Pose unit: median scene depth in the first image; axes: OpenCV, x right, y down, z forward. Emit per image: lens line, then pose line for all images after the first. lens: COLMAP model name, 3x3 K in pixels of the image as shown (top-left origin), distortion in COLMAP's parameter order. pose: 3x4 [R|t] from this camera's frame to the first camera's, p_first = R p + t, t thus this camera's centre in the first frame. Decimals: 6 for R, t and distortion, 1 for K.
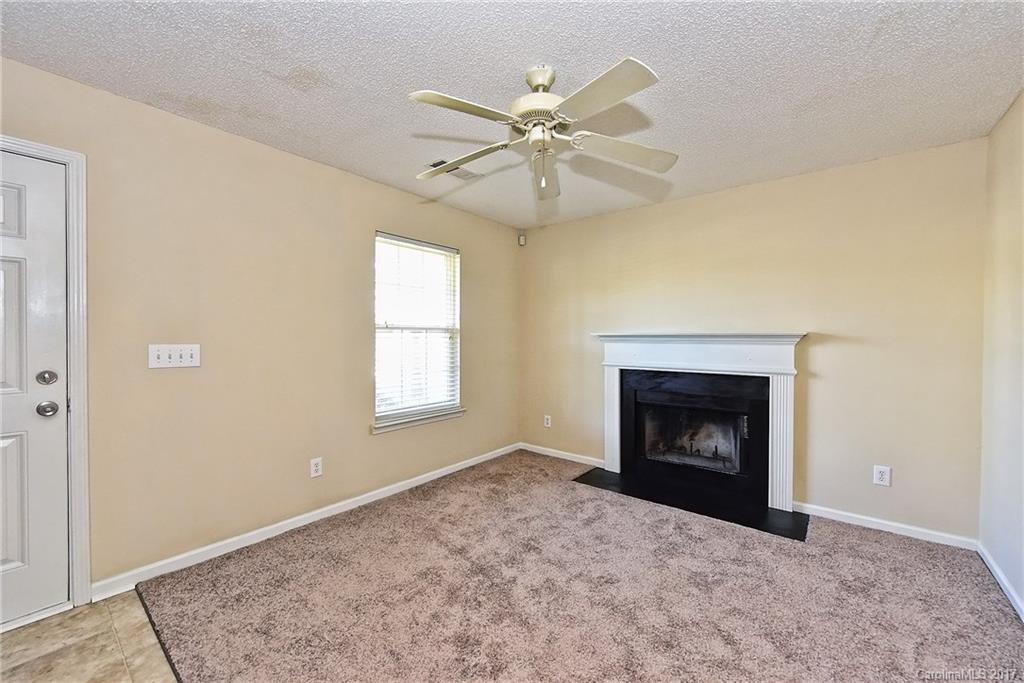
lens RADIAL K [[398.5, 0, 512.4], [0, 398.5, 341.5], [0, 0, 1]] dist [-0.003059, -0.000428]
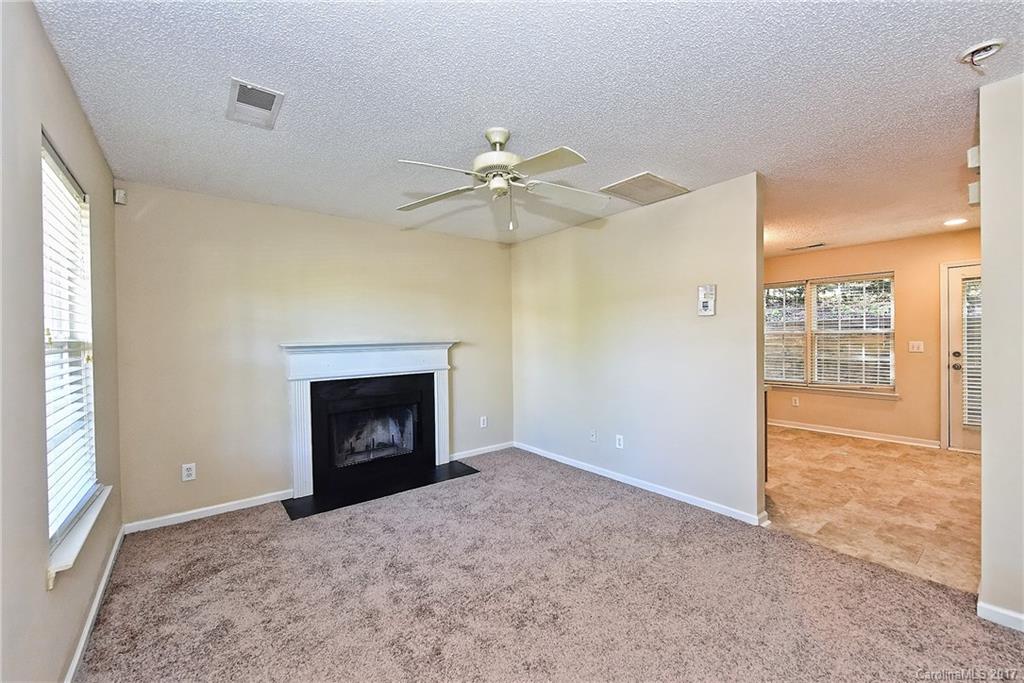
lens RADIAL K [[398.5, 0, 519.5], [0, 398.5, 340.2], [0, 0, 1]] dist [-0.003059, -0.000428]
pose [[0.224565, -0.014020, 0.974358, -0.612448], [0.027779, 0.999582, 0.007981, -0.026099], [-0.974063, 0.025275, 0.224860, 0.370607]]
